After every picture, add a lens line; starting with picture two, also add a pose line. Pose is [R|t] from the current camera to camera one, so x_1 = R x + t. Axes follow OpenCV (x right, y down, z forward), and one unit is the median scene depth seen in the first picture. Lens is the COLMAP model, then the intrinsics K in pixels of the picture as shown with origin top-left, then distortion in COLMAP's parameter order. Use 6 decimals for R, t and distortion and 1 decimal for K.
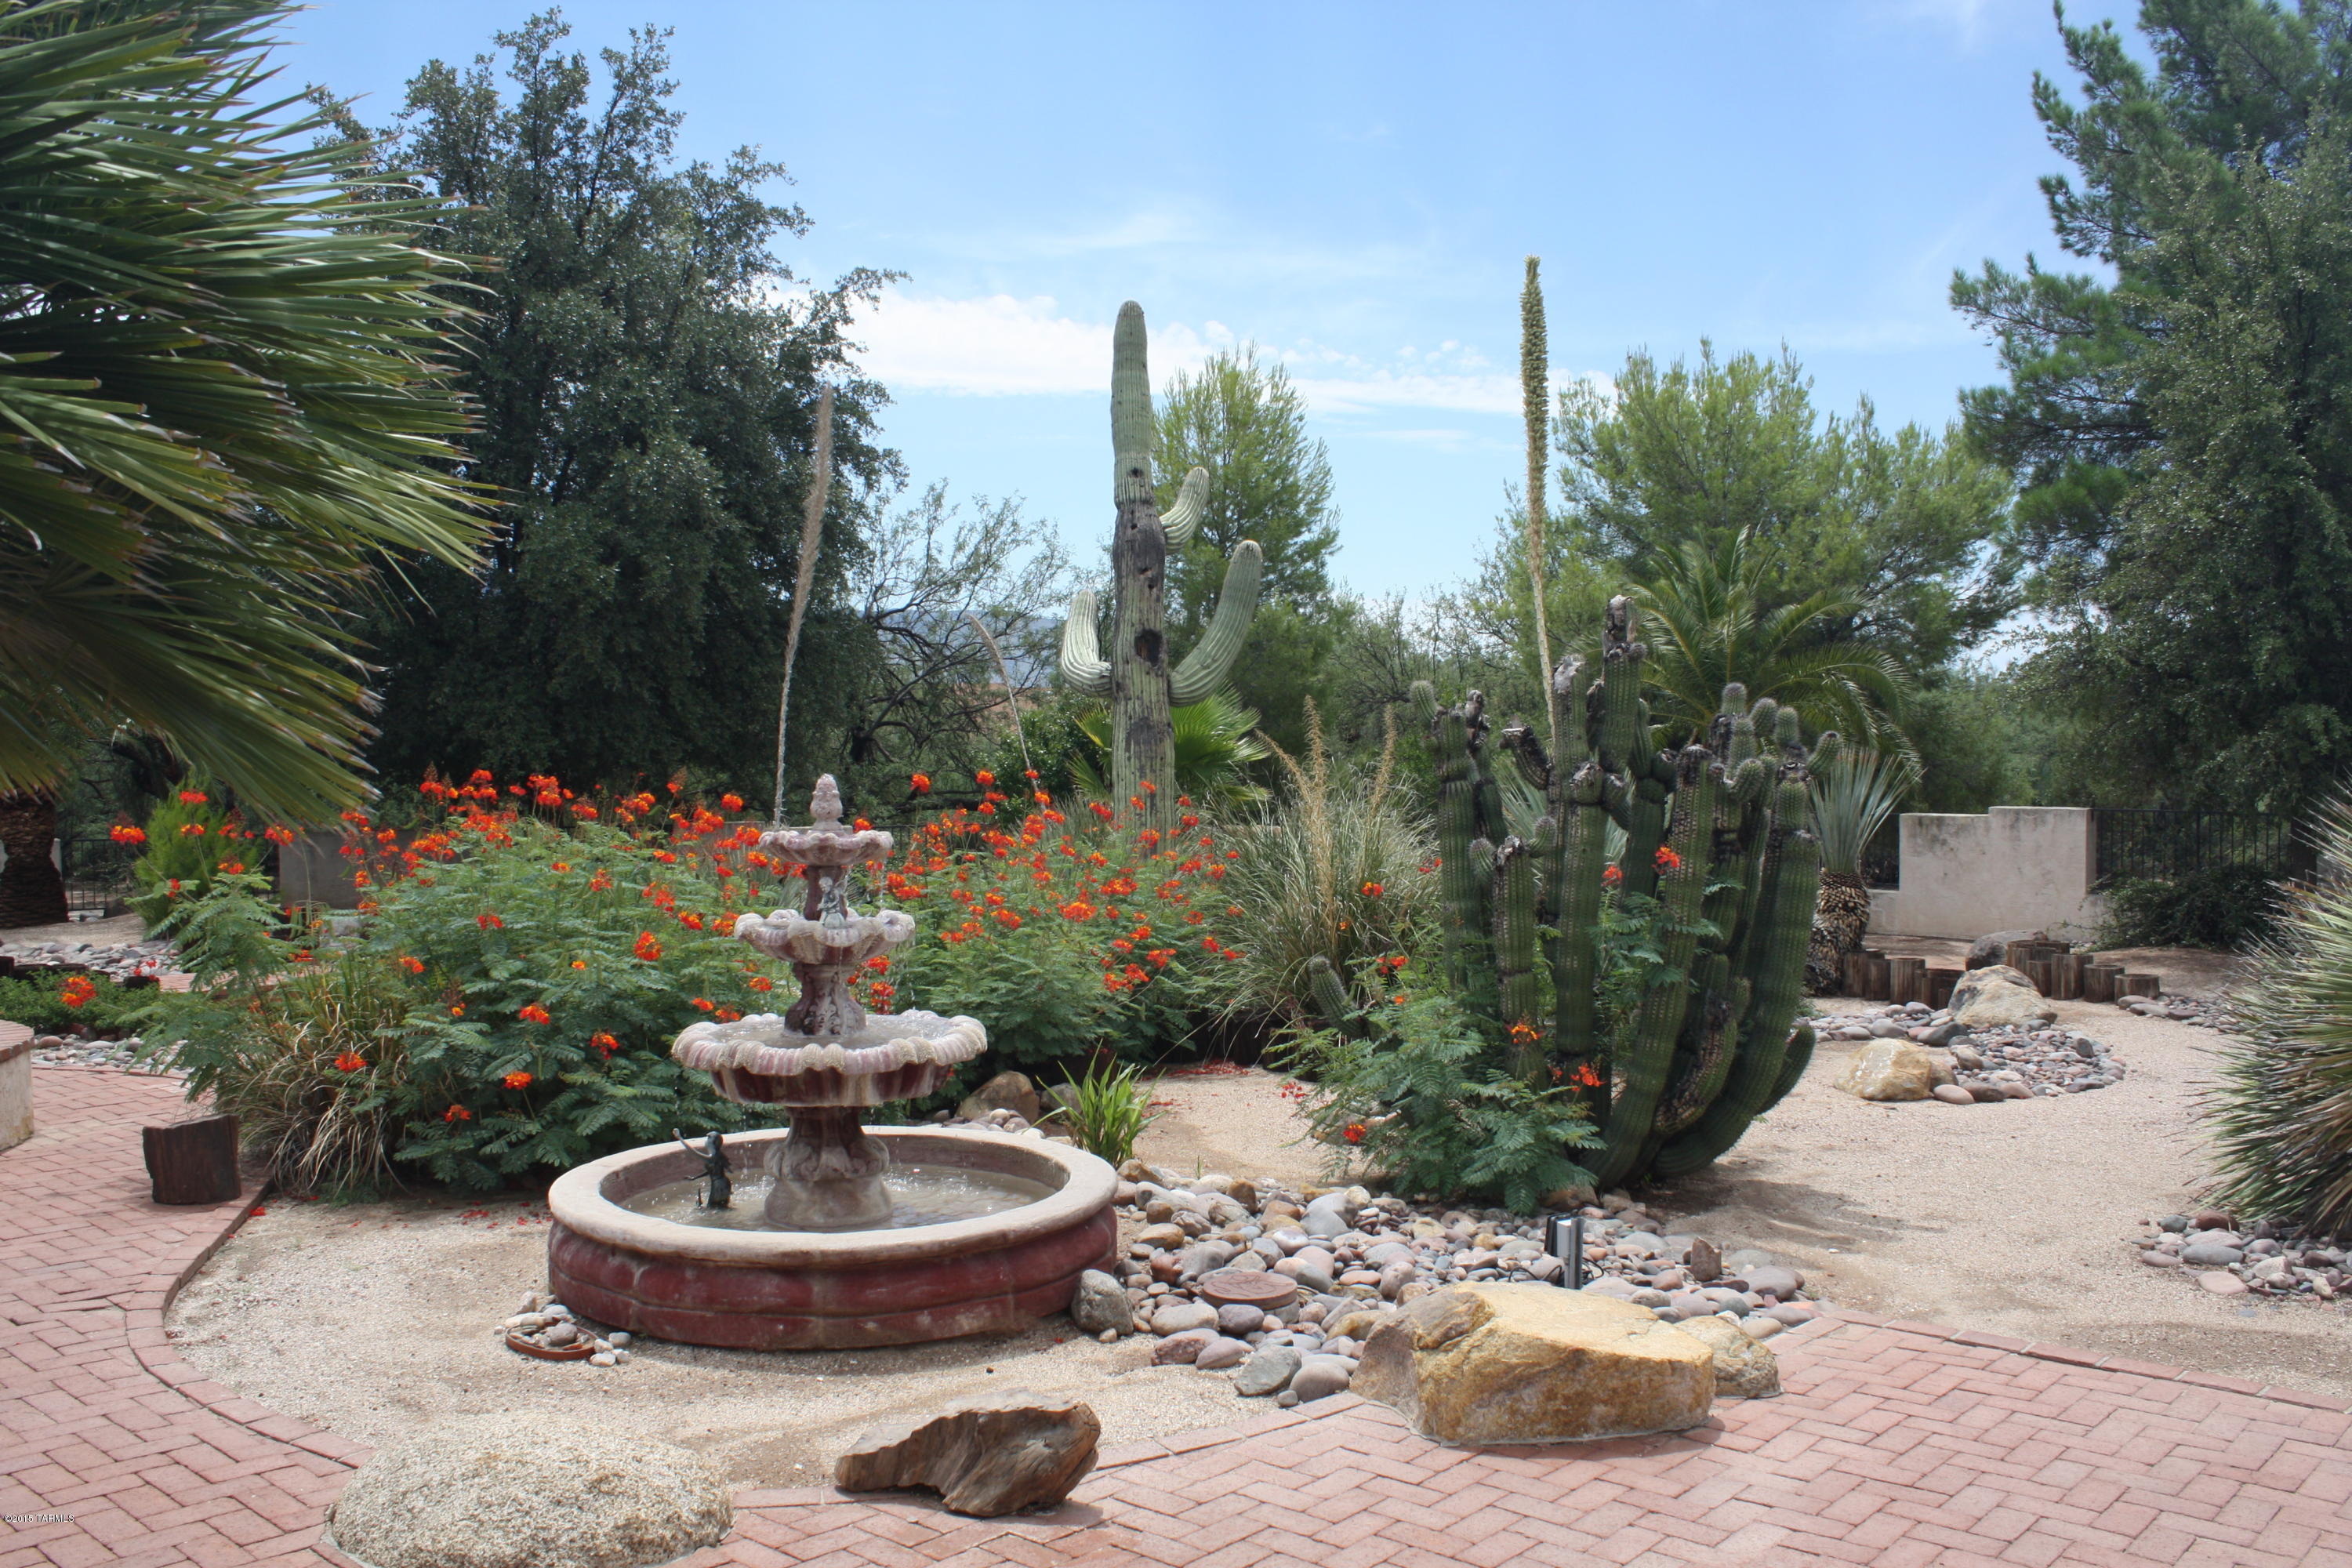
lens RADIAL K [[1975.7, 0, 1216.2], [0, 1975.7, 786.0], [0, 0, 1]] dist [-0.142395, 0.086933]
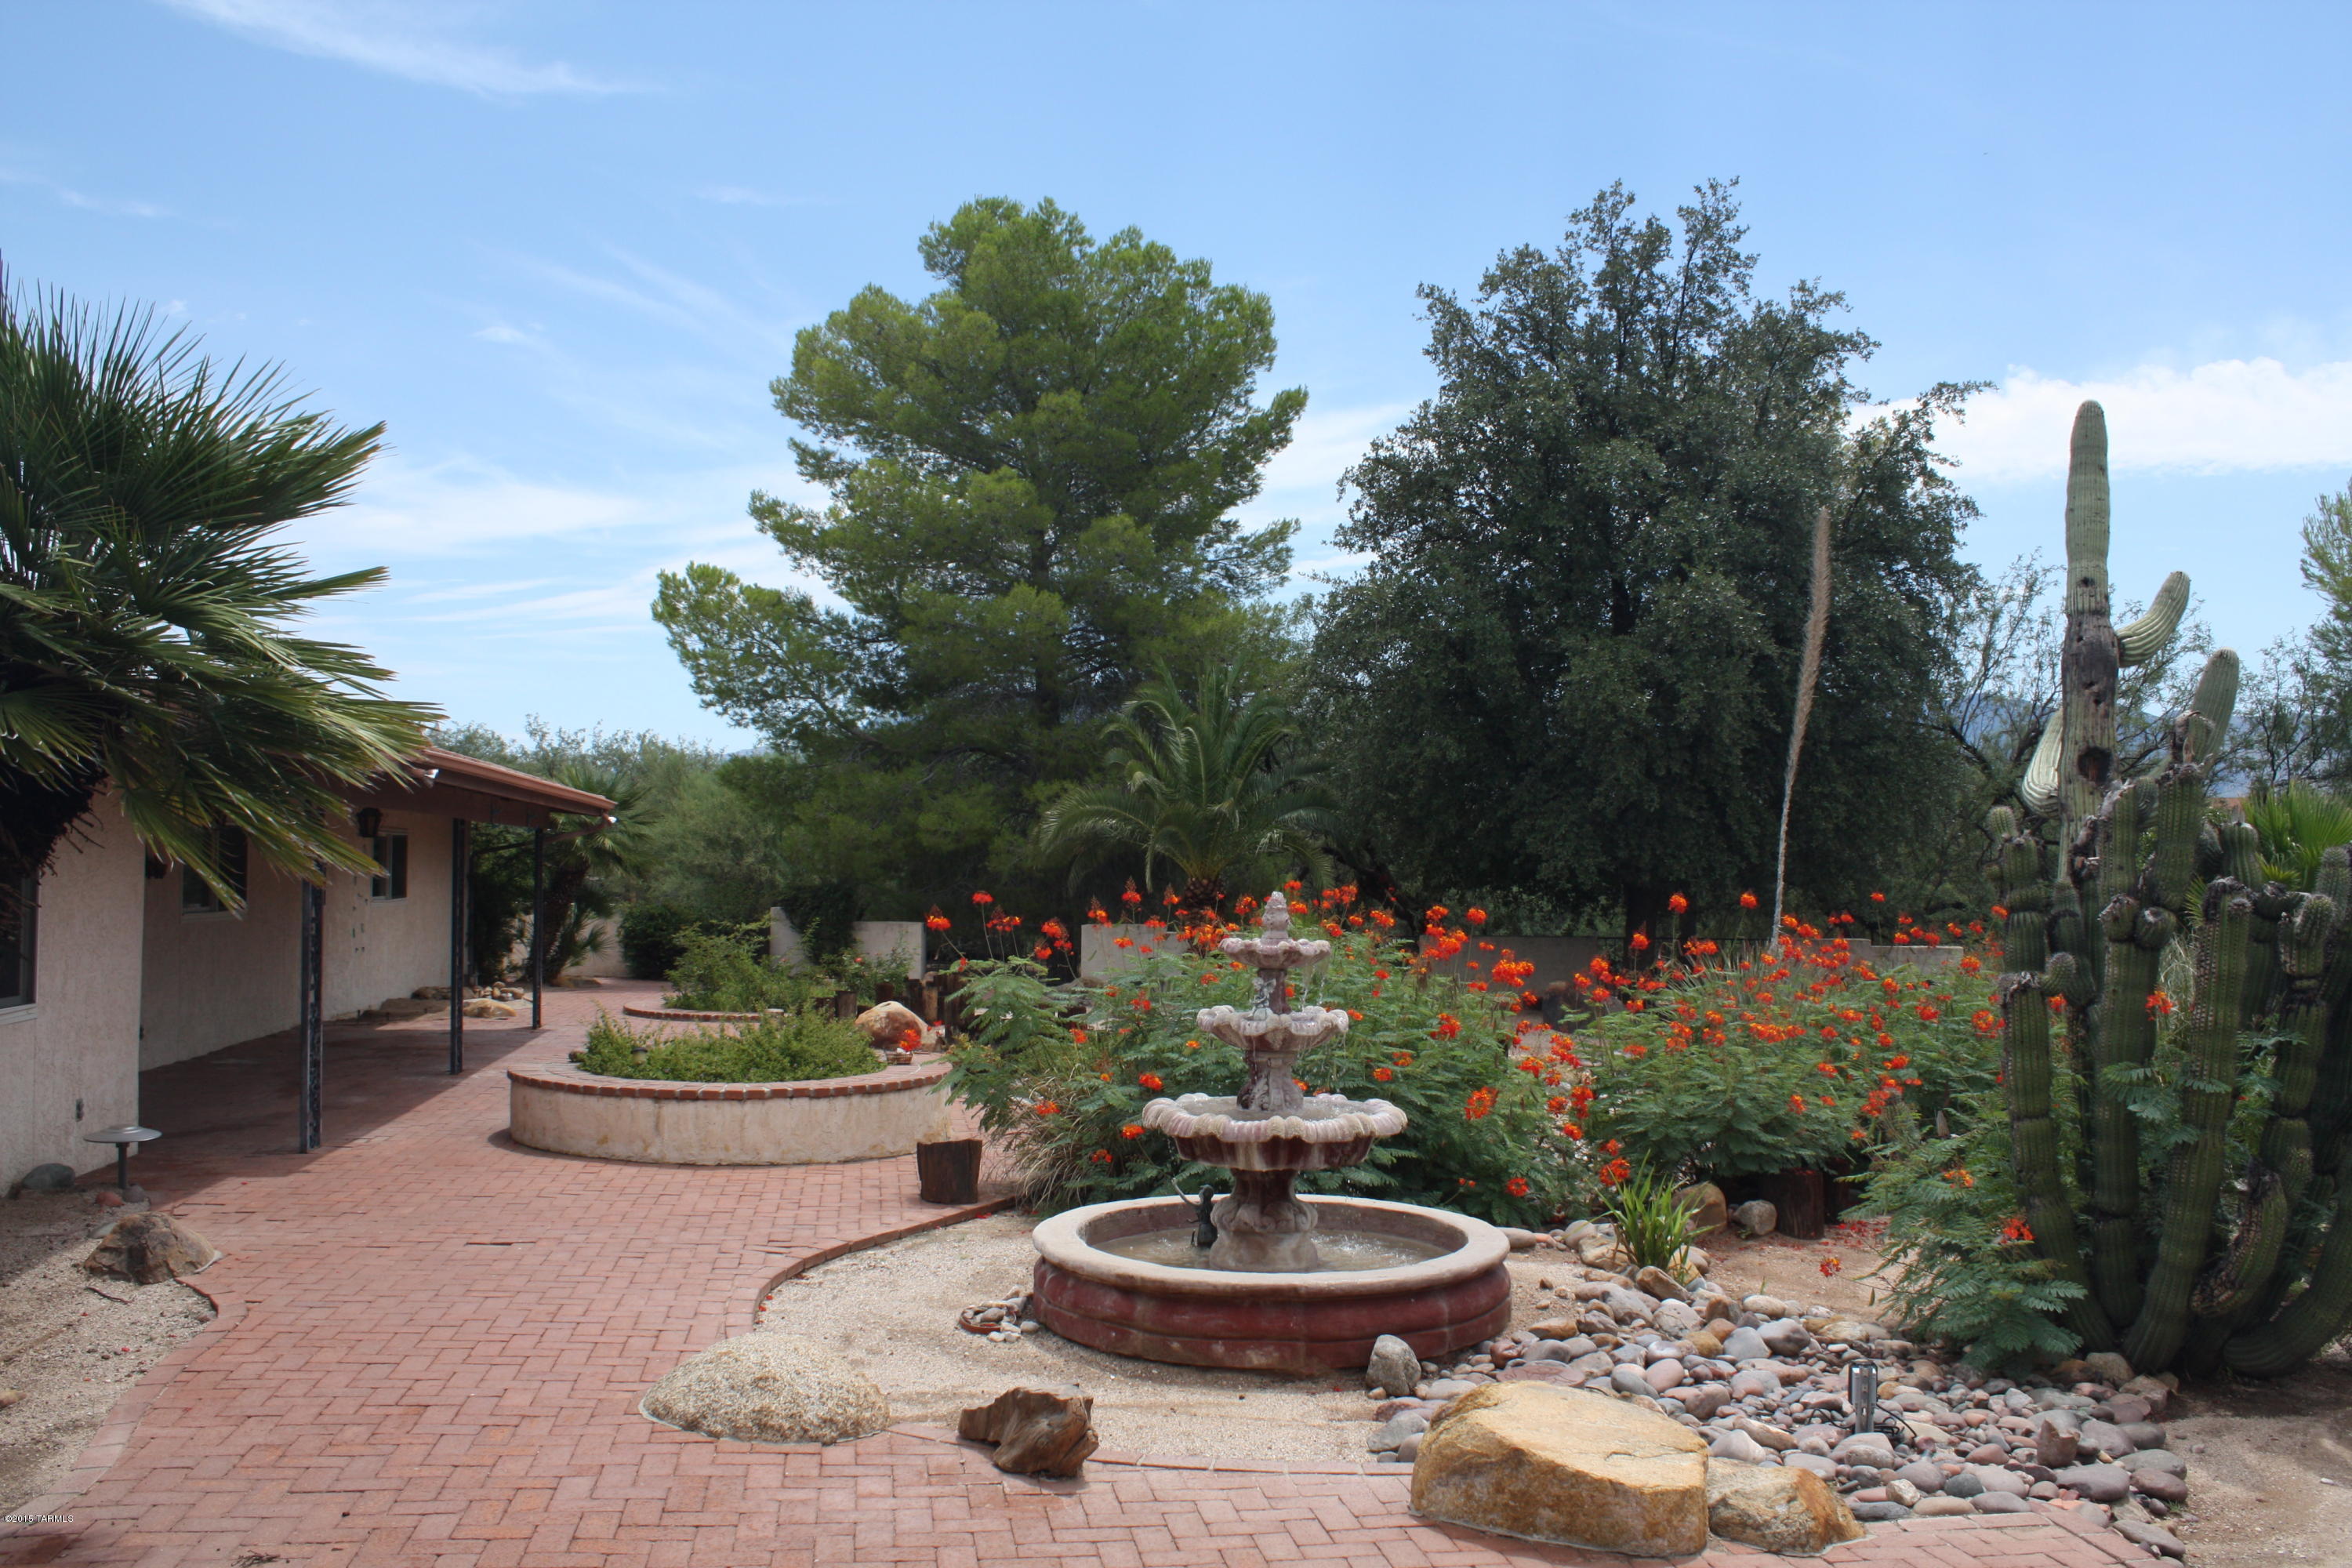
lens RADIAL K [[1975.7, 0, 1188.9], [0, 1975.7, 788.4], [0, 0, 1]] dist [-0.142395, 0.086933]
pose [[0.773845, -0.010002, -0.633297, 0.174437], [-0.026302, 0.998505, -0.047908, -0.003224], [0.632829, 0.053730, 0.772425, 0.013369]]
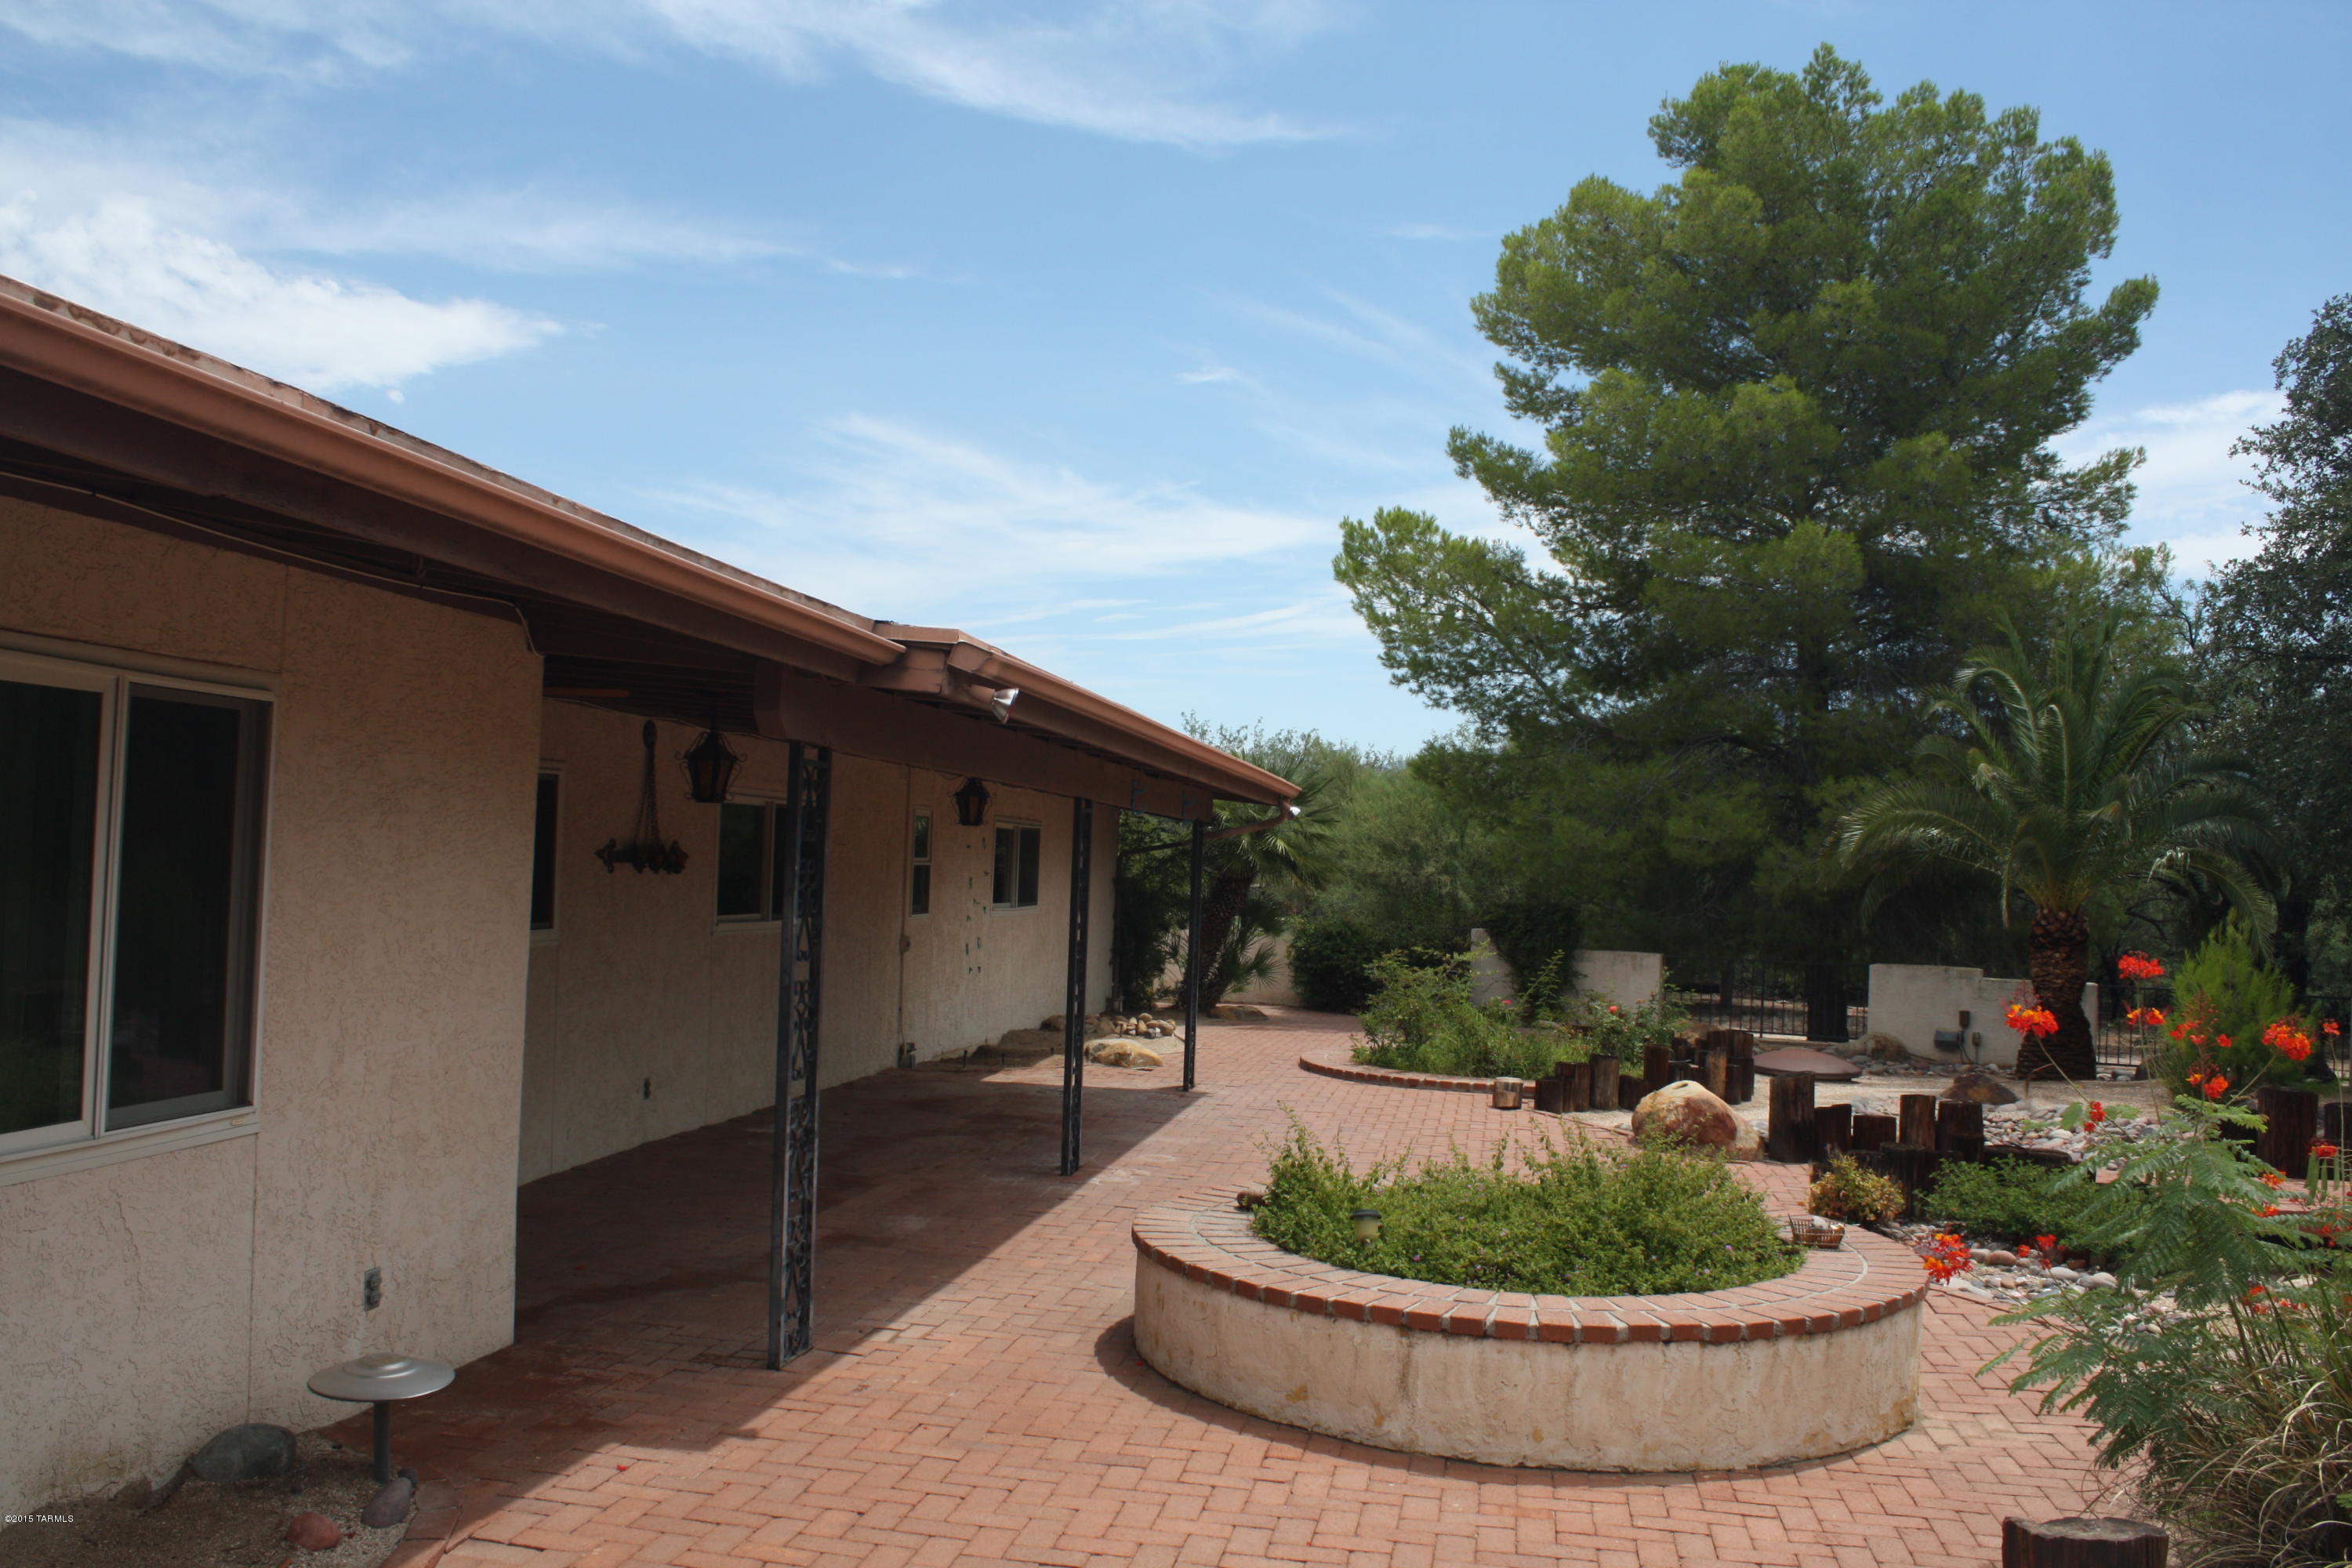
lens RADIAL K [[1975.7, 0, 1175.9], [0, 1975.7, 794.9], [0, 0, 1]] dist [-0.142395, 0.086933]
pose [[0.523355, -0.000846, -0.852114, -0.072647], [-0.058111, 0.997636, -0.036681, -0.003417], [0.850131, 0.068714, 0.522069, 0.169819]]
